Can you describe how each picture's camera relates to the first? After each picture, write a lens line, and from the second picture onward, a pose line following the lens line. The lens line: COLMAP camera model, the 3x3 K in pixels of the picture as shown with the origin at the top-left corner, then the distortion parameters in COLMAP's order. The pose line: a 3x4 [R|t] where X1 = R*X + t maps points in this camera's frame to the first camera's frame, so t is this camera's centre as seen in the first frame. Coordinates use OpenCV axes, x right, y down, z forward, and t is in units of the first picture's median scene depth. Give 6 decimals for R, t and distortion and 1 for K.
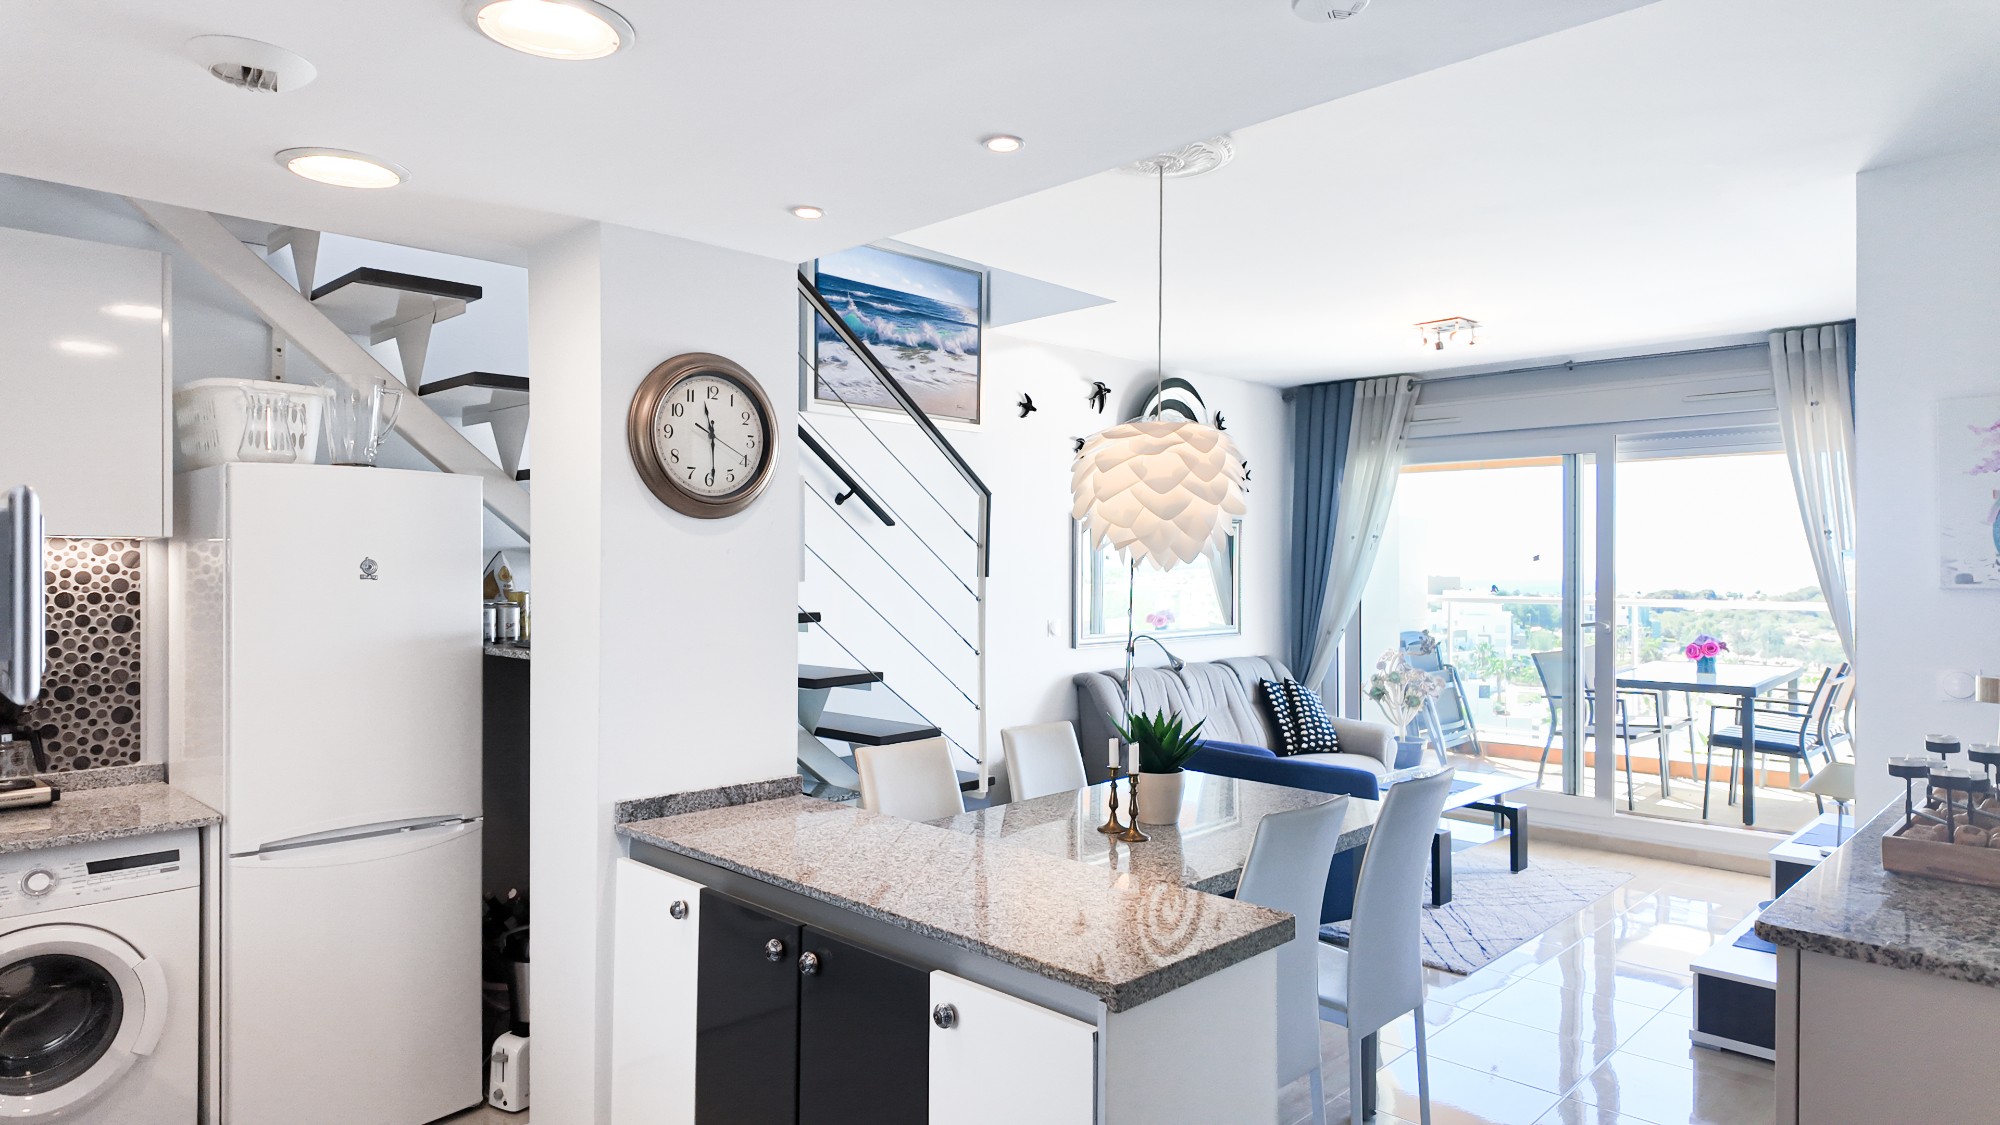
lens RADIAL K [[1174.1, 0, 1008.8], [0, 1174.1, 569.5], [0, 0, 1]] dist [0.050534, -0.043223]
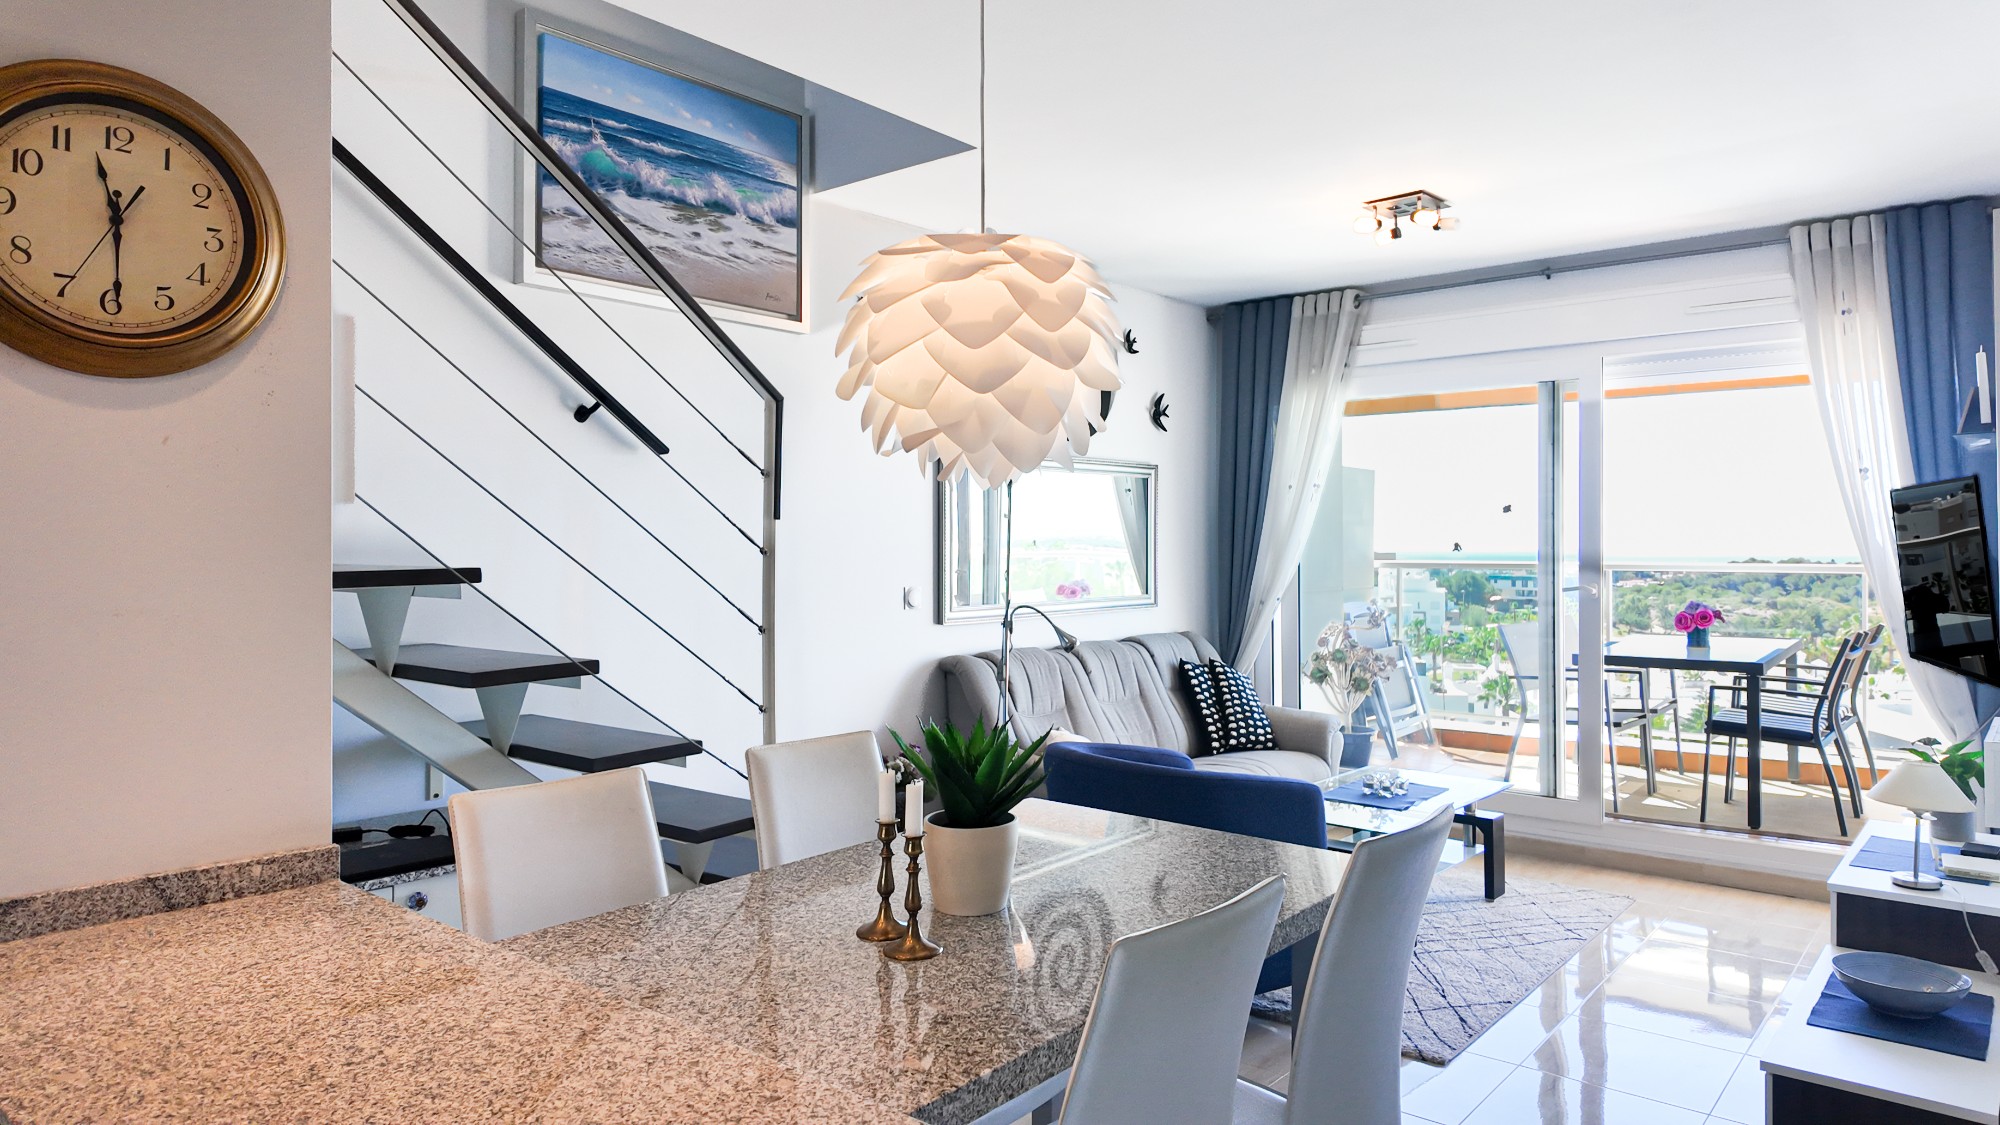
lens RADIAL K [[1233.3, 0, 1062.9], [0, 1233.3, 543.2], [0, 0, 1]] dist [0.047264, -0.027330]
pose [[0.994792, -0.002463, 0.101894, 0.064749], [0.002720, 0.999993, -0.002375, 0.019793], [-0.101888, 0.002640, 0.994792, 0.223716]]
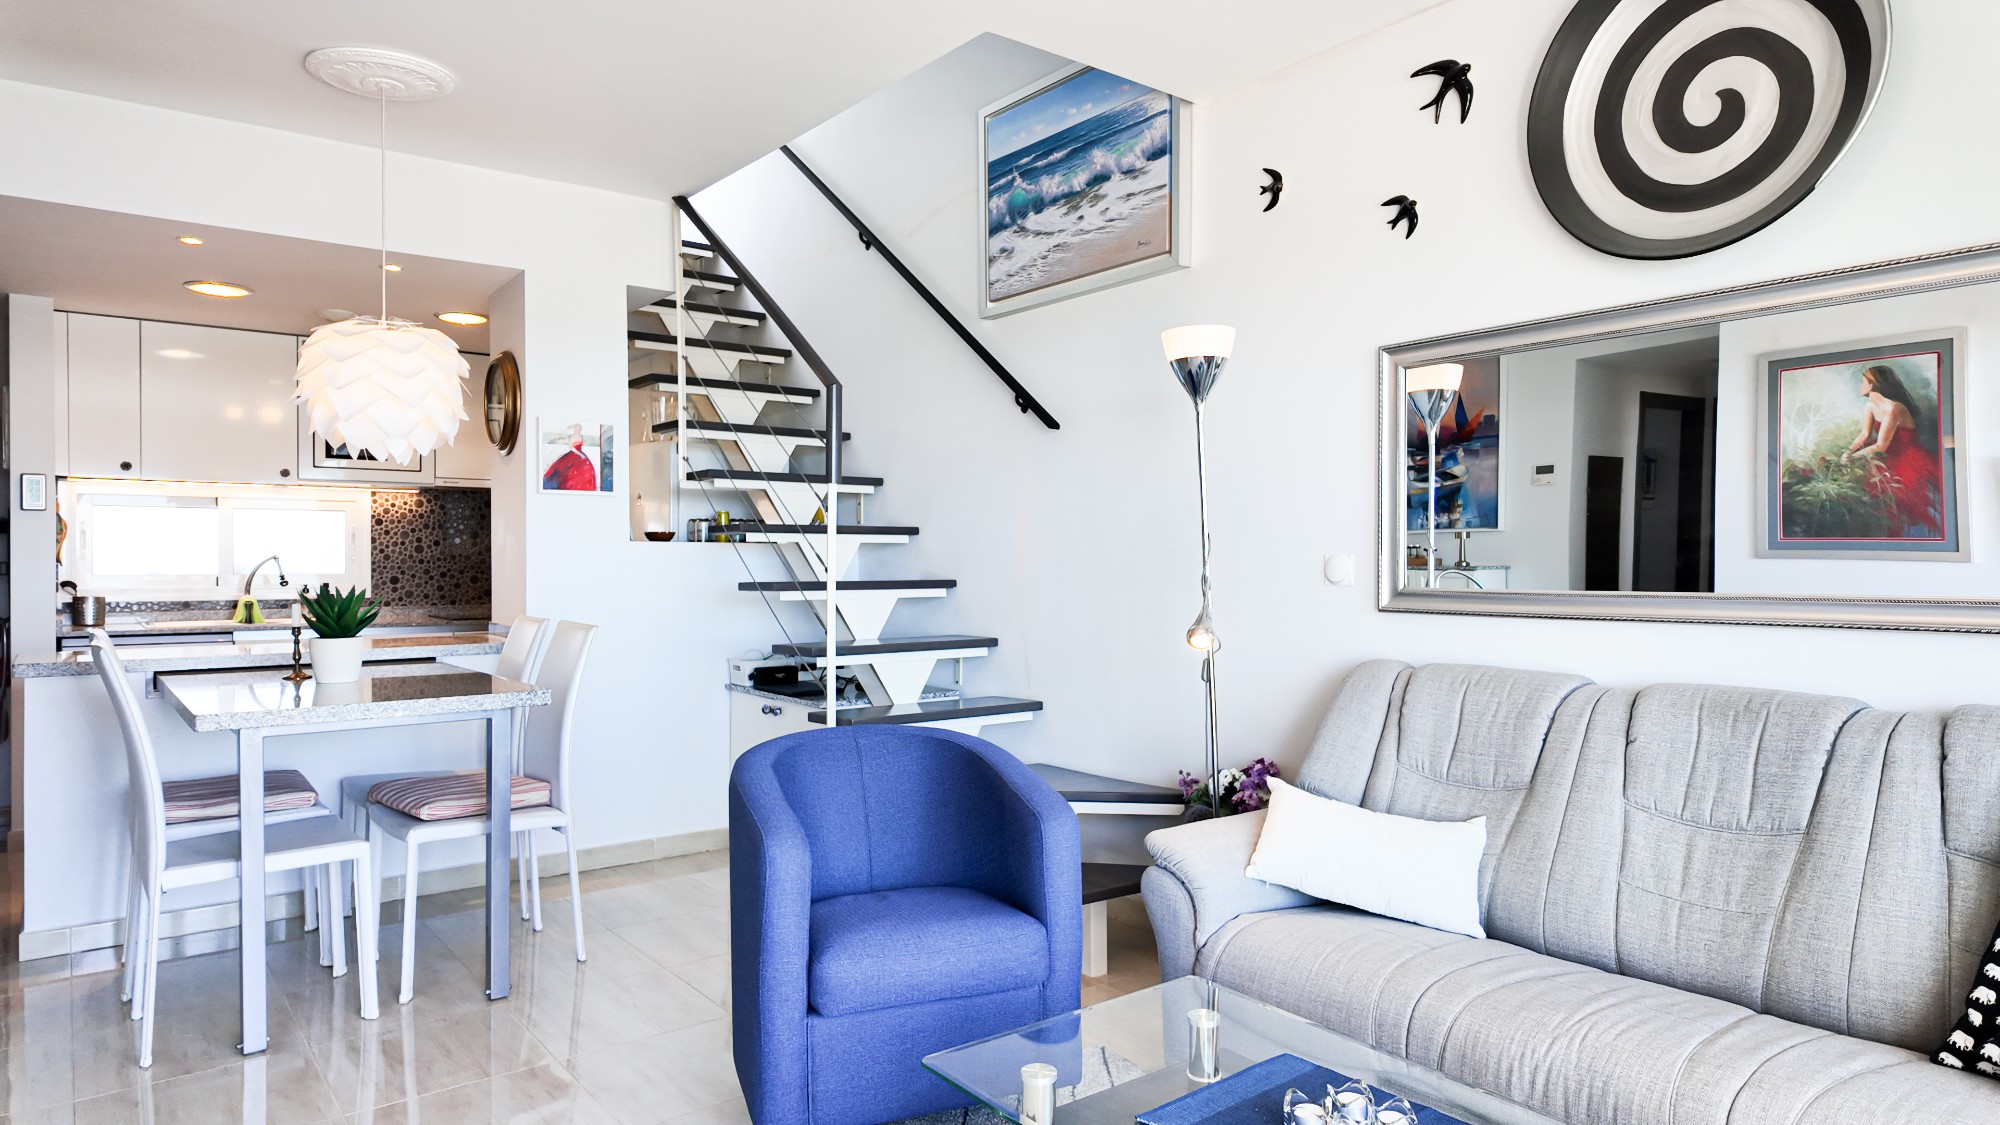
lens RADIAL K [[1174.1, 0, 989.9], [0, 1174.1, 574.5], [0, 0, 1]] dist [0.050534, -0.043223]
pose [[-0.142588, 0.007725, -0.989752, 0.706762], [-0.006027, 0.999944, 0.008673, 0.056820], [0.989764, 0.007201, -0.142533, 1.069247]]
